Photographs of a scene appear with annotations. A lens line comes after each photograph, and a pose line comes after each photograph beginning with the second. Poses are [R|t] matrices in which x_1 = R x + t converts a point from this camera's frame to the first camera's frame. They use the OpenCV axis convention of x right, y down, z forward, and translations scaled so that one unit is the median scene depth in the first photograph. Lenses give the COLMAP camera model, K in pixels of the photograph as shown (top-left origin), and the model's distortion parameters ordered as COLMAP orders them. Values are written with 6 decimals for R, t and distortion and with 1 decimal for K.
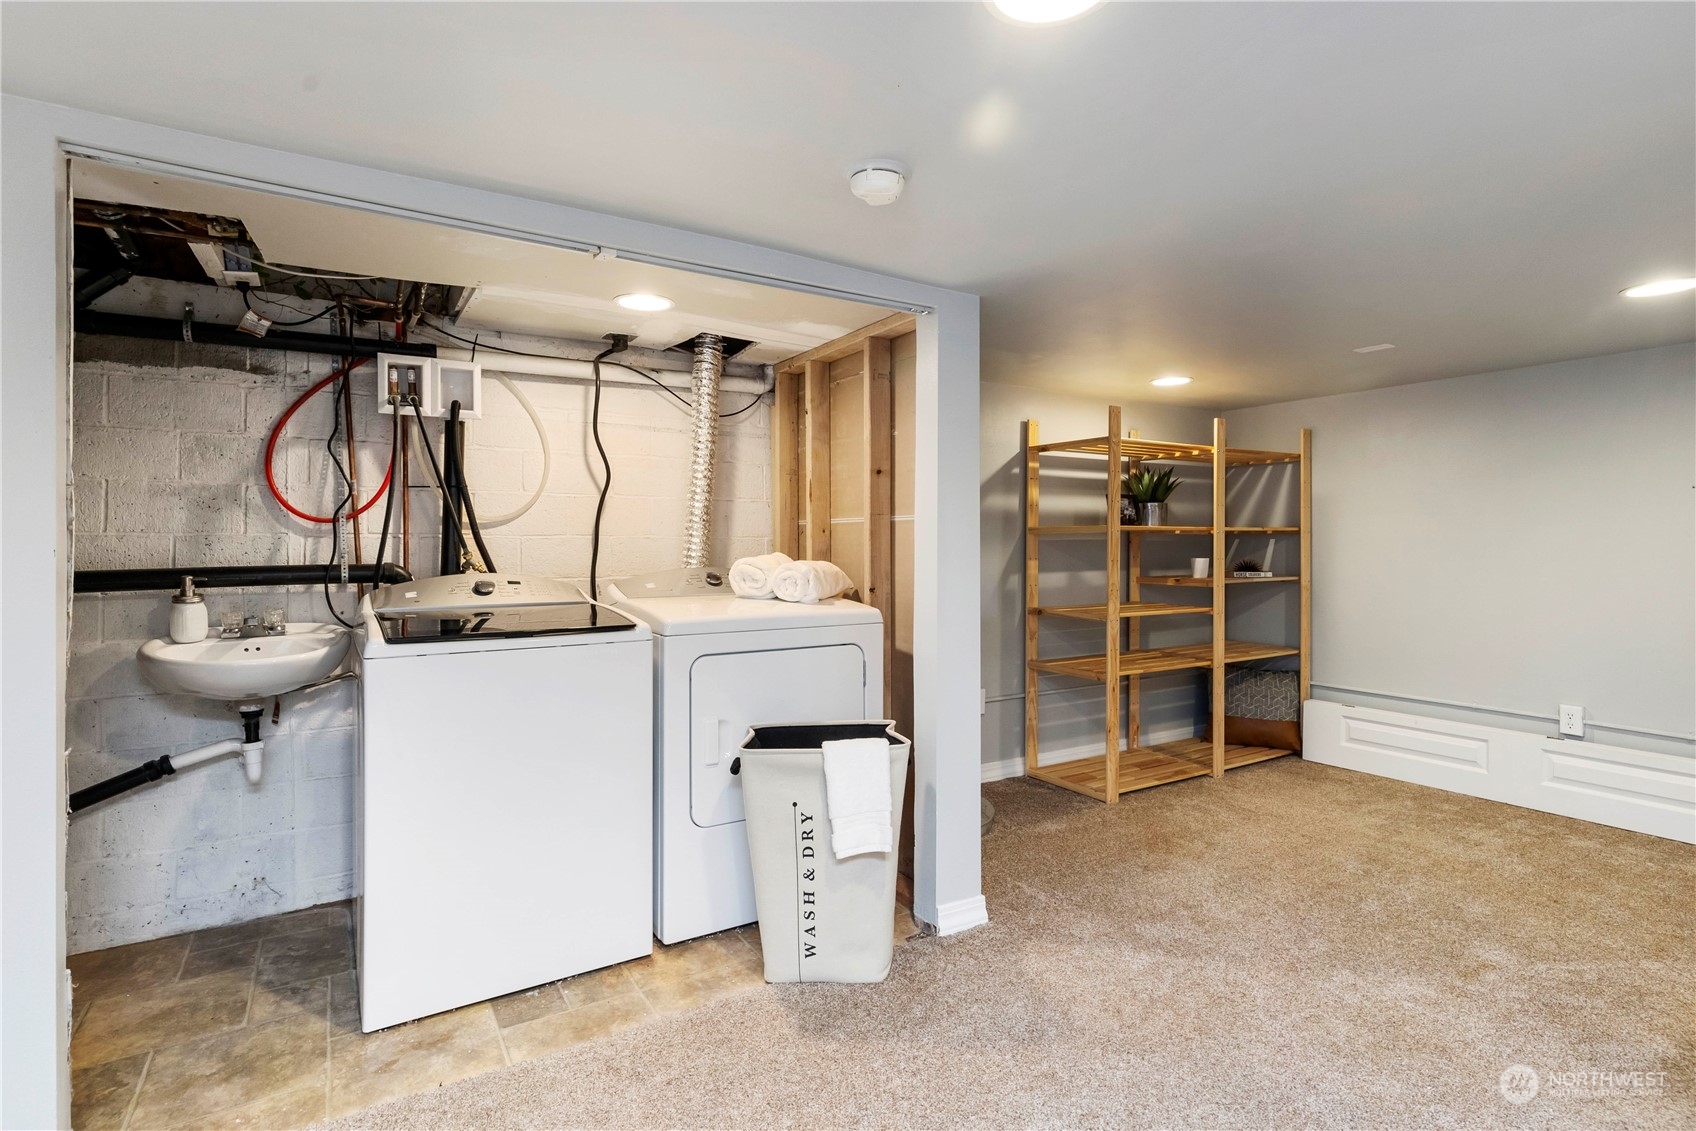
lens RADIAL K [[786.8, 0, 831.1], [0, 786.8, 557.1], [0, 0, 1]] dist [0.008590, -0.004068]
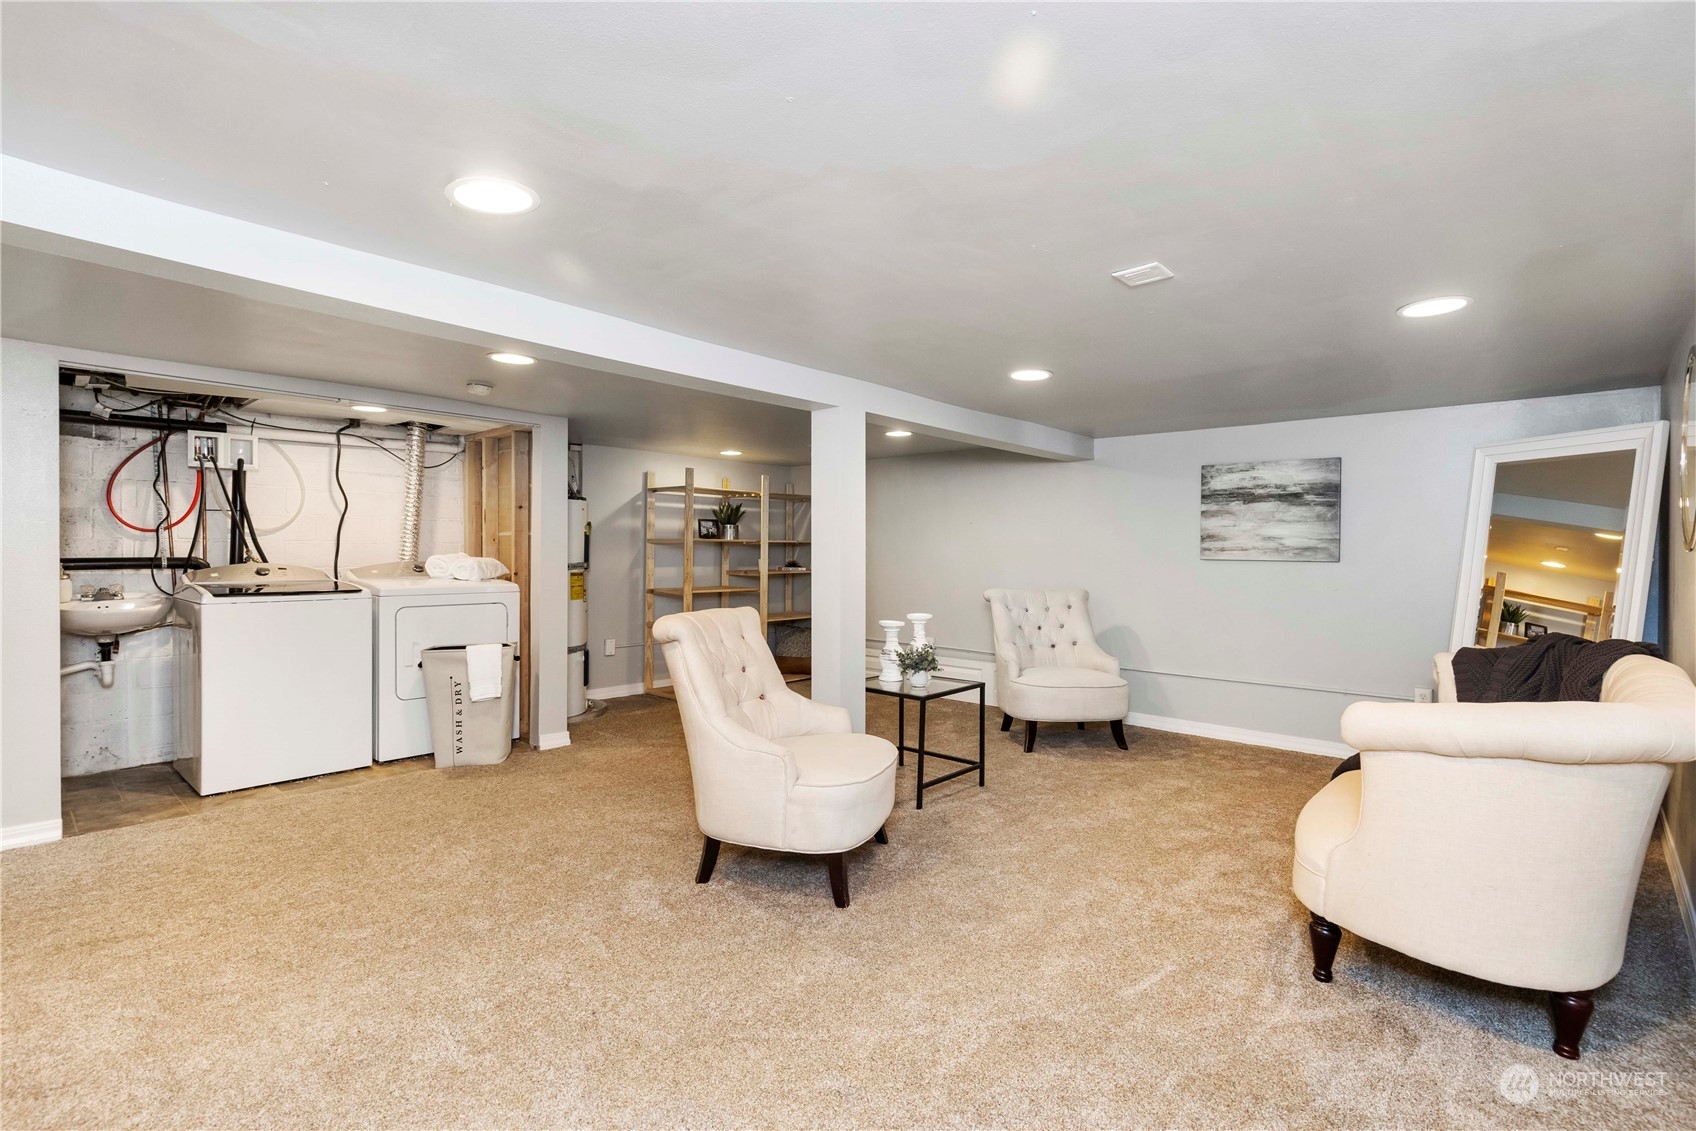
lens RADIAL K [[786.8, 0, 848.1], [0, 786.8, 566.5], [0, 0, 1]] dist [0.008590, -0.004068]
pose [[0.959778, 0.003127, 0.280742, 0.287424], [-0.004820, 0.999974, 0.005340, 0.012518], [-0.280718, -0.006479, 0.959769, -0.965642]]
